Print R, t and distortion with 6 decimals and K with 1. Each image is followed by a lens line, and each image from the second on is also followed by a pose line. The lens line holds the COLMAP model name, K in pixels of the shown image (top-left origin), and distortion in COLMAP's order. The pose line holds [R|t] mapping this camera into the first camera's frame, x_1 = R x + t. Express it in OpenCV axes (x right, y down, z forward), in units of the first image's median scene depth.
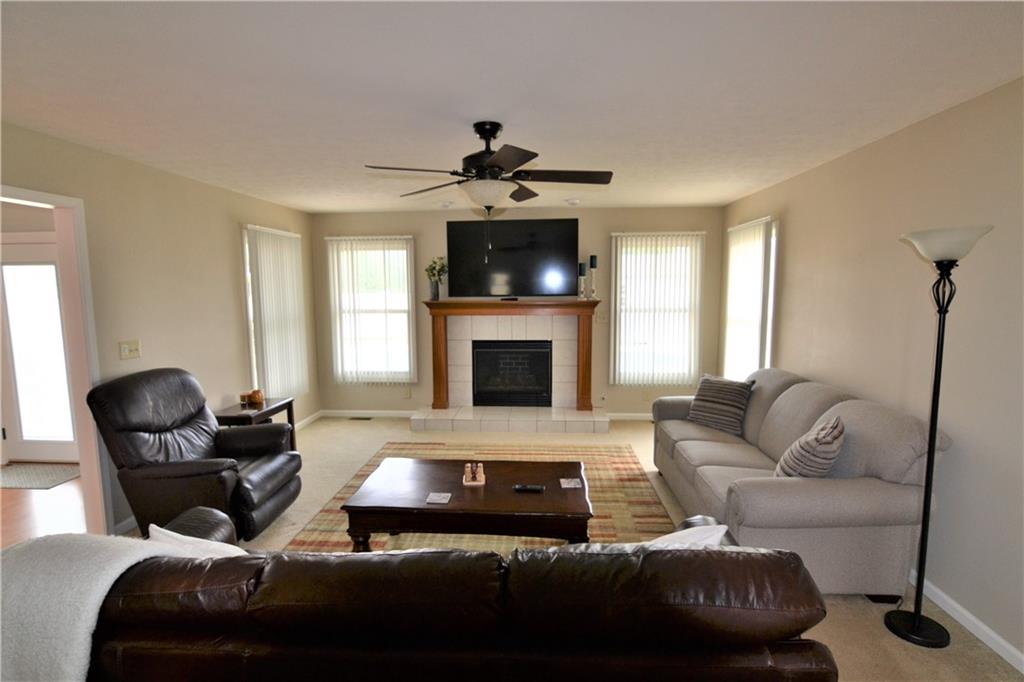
lens RADIAL K [[507.1, 0, 510.1], [0, 507.1, 348.7], [0, 0, 1]] dist [-0.028759, 0.009256]
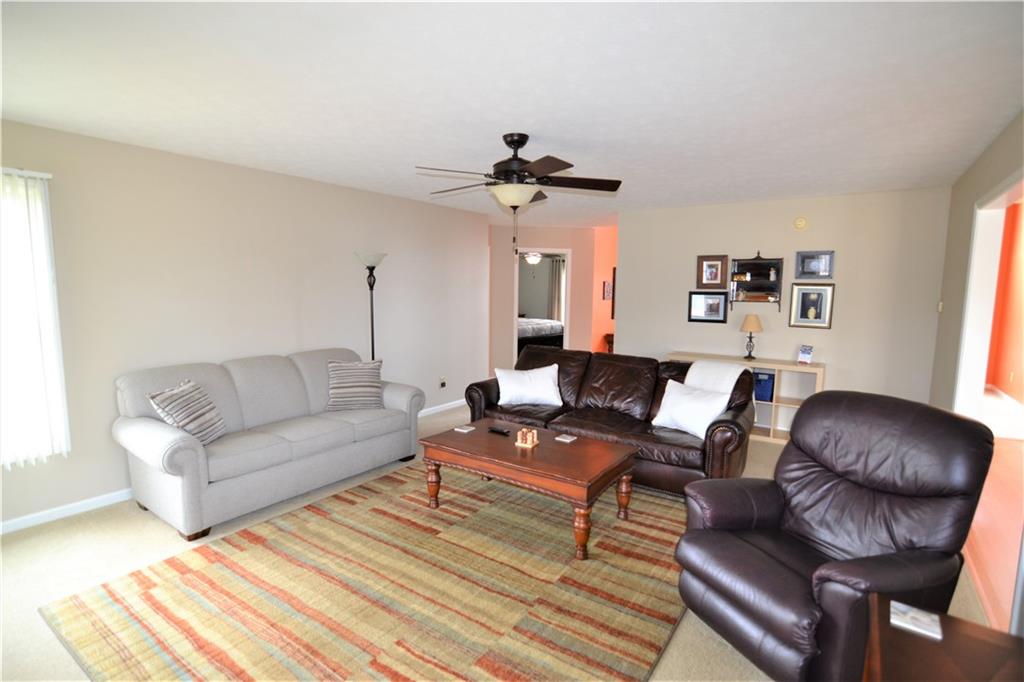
lens RADIAL K [[522.6, 0, 513.4], [0, 522.6, 344.8], [0, 0, 1]] dist [-0.014005, 0.000583]
pose [[-0.855563, -0.069435, 0.513020, -0.315871], [0.051048, 0.974820, 0.217070, -0.110960], [-0.515175, 0.211906, -0.830476, 0.962509]]
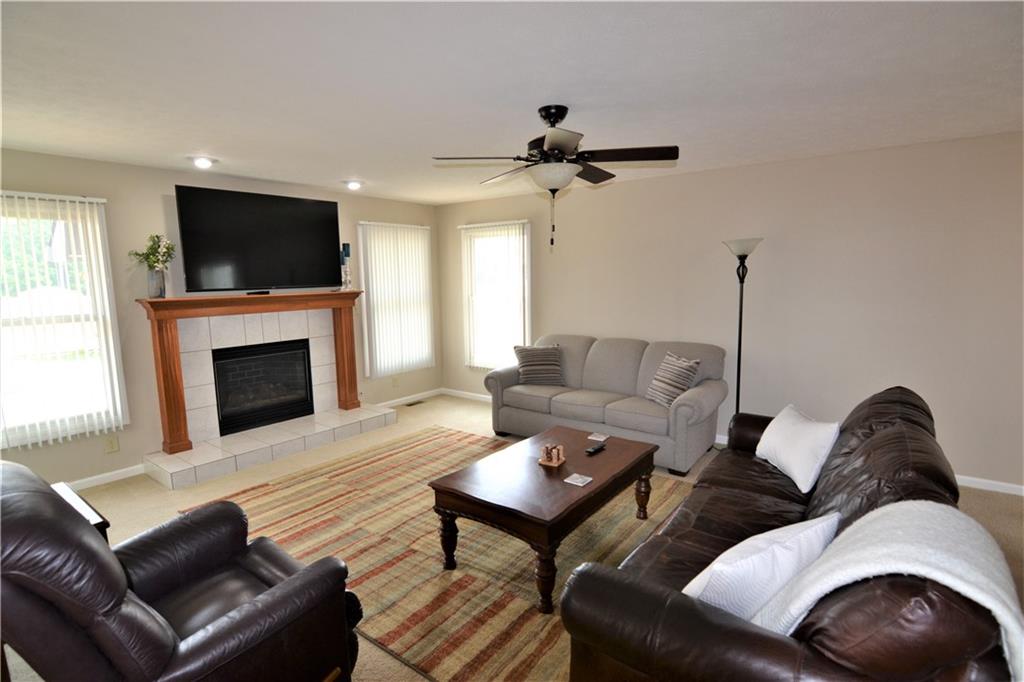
lens RADIAL K [[514.6, 0, 487.5], [0, 514.6, 346.9], [0, 0, 1]] dist [0.017382, 0.000052]
pose [[0.580888, -0.117439, 0.805467, -0.470277], [0.113990, 0.991523, 0.062359, -0.023312], [-0.805962, 0.055592, 0.589351, 0.232194]]
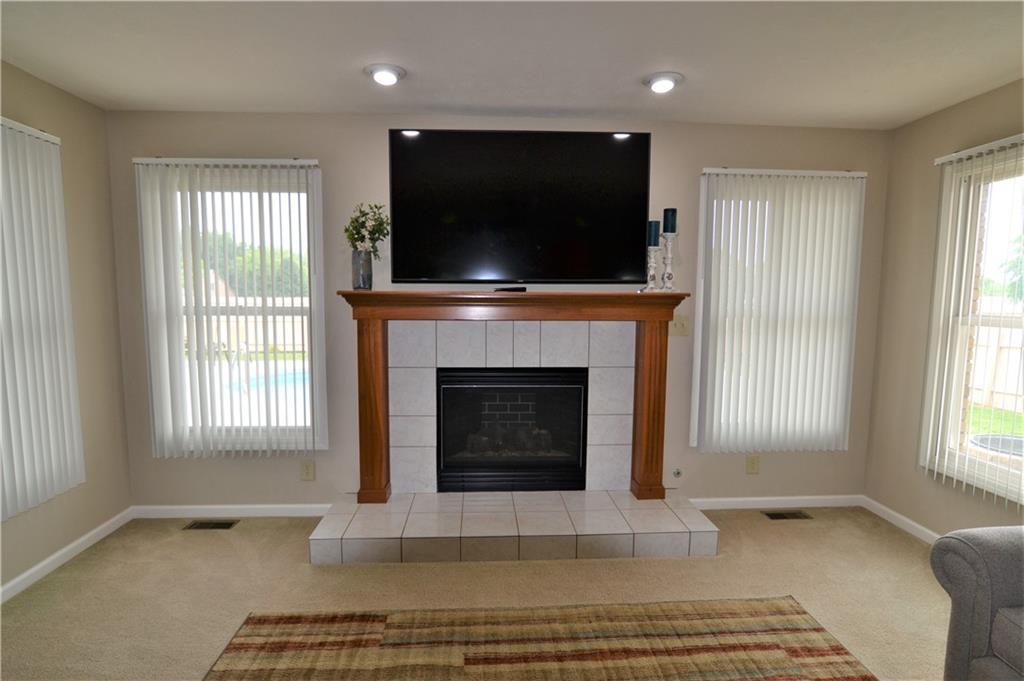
lens RADIAL K [[522.6, 0, 513.4], [0, 522.6, 344.3], [0, 0, 1]] dist [-0.014005, 0.000583]
pose [[0.991275, -0.000124, 0.131810, -0.070498], [0.003431, 0.999685, -0.024867, -0.028454], [-0.131766, 0.025102, 0.990963, 0.474948]]
